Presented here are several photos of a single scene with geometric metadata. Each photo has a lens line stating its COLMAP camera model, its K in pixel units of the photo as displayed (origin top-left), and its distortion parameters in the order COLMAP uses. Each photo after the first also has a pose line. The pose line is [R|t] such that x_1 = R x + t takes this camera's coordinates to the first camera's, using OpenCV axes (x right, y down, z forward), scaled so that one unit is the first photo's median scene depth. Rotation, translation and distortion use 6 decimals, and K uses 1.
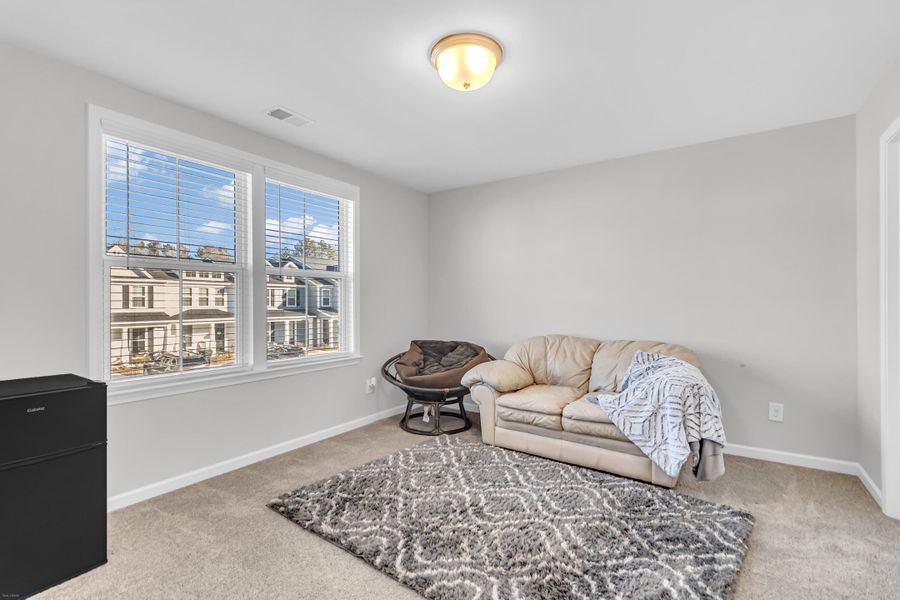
lens RADIAL K [[419.3, 0, 449.8], [0, 419.3, 297.1], [0, 0, 1]] dist [0.000384, -0.011518]
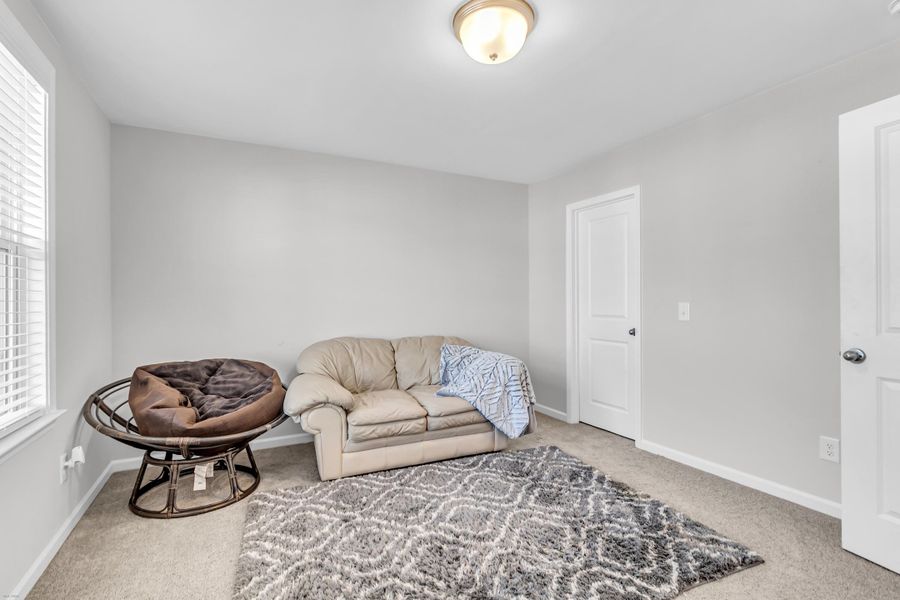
lens RADIAL K [[419.3, 0, 449.8], [0, 419.3, 297.1], [0, 0, 1]] dist [0.000384, -0.011518]
pose [[0.472476, 0.006420, 0.881320, -0.575540], [-0.009518, 0.999952, -0.002181, 0.003750], [-0.881292, -0.007358, 0.472515, 0.485783]]
